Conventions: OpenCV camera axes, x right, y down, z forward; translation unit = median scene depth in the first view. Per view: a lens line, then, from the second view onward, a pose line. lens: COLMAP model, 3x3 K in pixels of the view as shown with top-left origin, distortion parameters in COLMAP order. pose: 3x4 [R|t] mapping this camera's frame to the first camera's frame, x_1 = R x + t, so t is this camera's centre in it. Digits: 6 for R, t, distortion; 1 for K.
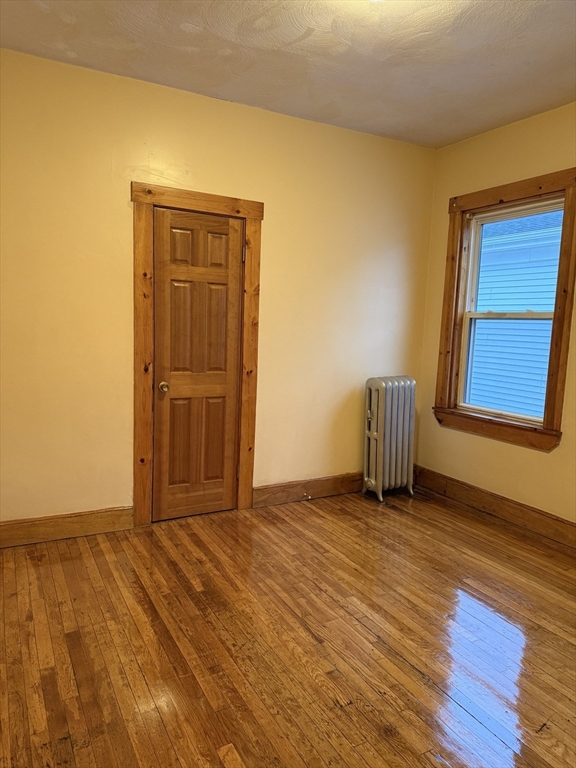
lens RADIAL K [[535.6, 0, 288.0], [0, 535.6, 384.0], [0, 0, 1]] dist [0.103920, -0.134479]
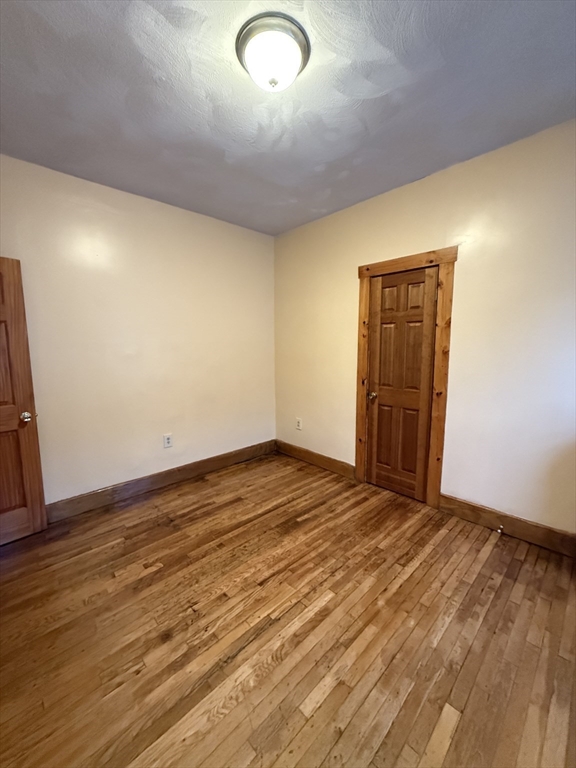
lens RADIAL K [[306.5, 0, 287.9], [0, 306.5, 379.7], [0, 0, 1]] dist [0.001067, 0.000427]
pose [[0.268300, 0.073628, -0.960518, 0.527624], [-0.097363, 0.994042, 0.049001, -0.058067], [0.958403, 0.080371, 0.273870, 0.545348]]
